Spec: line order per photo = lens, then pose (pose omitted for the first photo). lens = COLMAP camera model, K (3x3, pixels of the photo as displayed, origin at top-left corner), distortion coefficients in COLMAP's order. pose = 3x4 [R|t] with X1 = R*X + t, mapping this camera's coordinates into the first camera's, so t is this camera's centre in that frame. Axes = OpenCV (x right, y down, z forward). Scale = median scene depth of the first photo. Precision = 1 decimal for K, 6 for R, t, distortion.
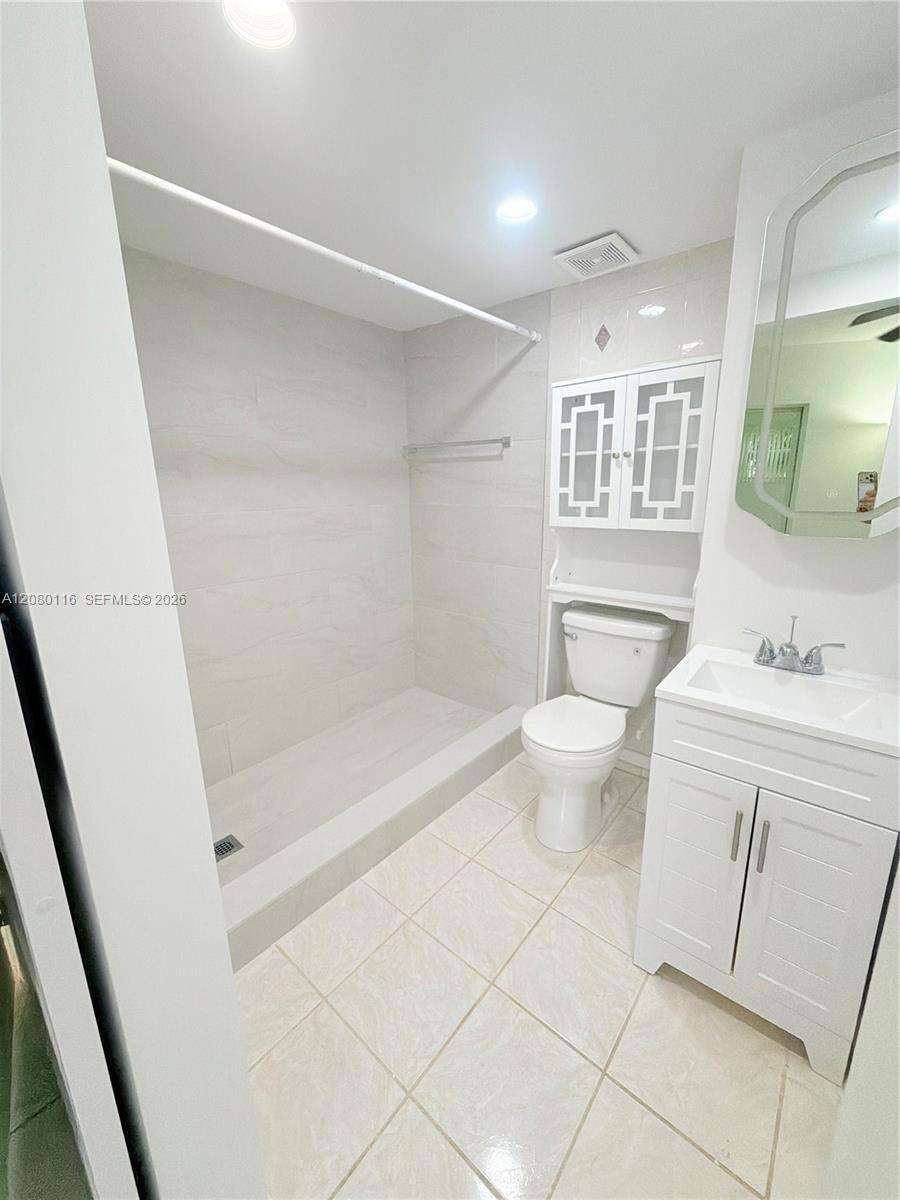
lens RADIAL K [[477.7, 0, 450.5], [0, 477.7, 597.5], [0, 0, 1]] dist [-0.000291, -0.000008]
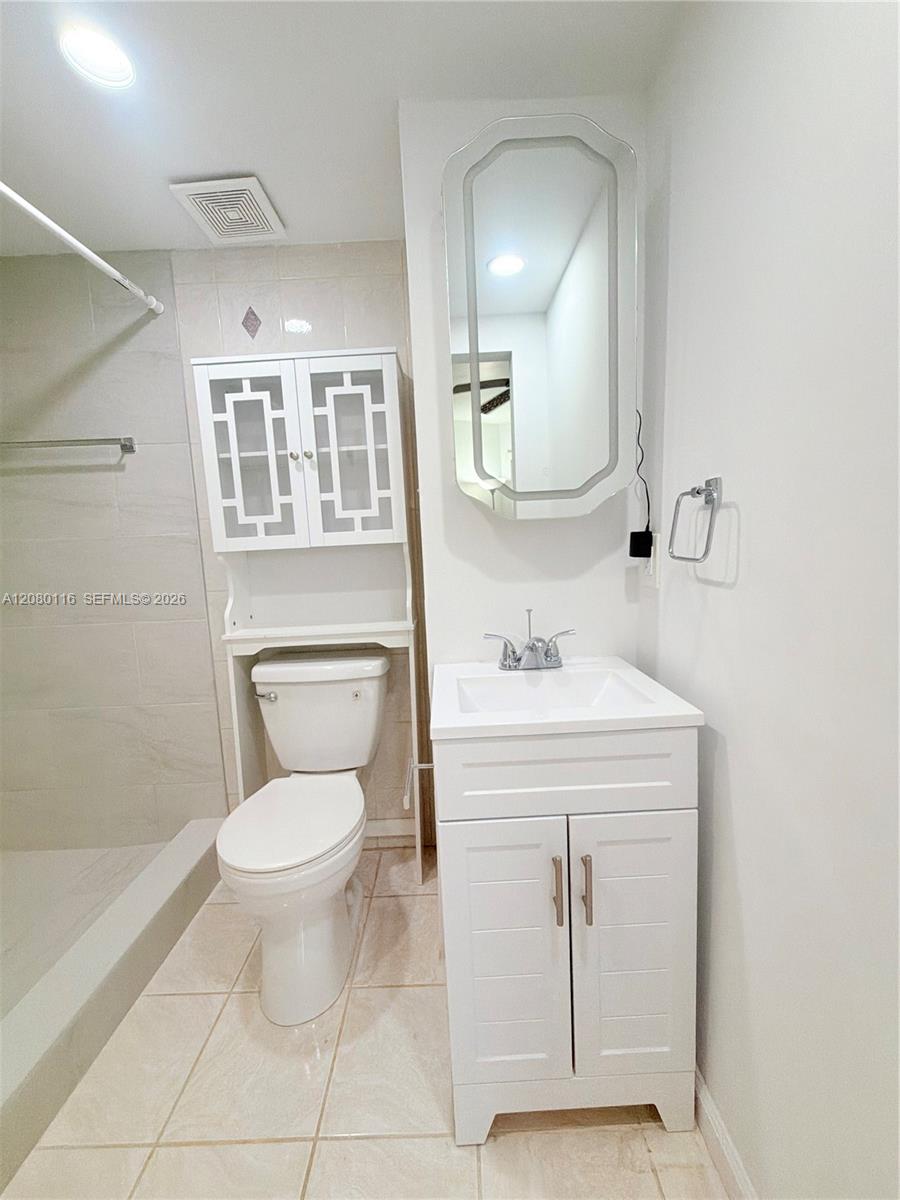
lens RADIAL K [[477.7, 0, 450.5], [0, 477.7, 597.5], [0, 0, 1]] dist [-0.000291, -0.000008]
pose [[0.765876, -0.098141, 0.635454, 0.015791], [0.181276, 0.981151, -0.066951, 0.034125], [-0.616906, 0.166469, 0.769230, 0.257524]]
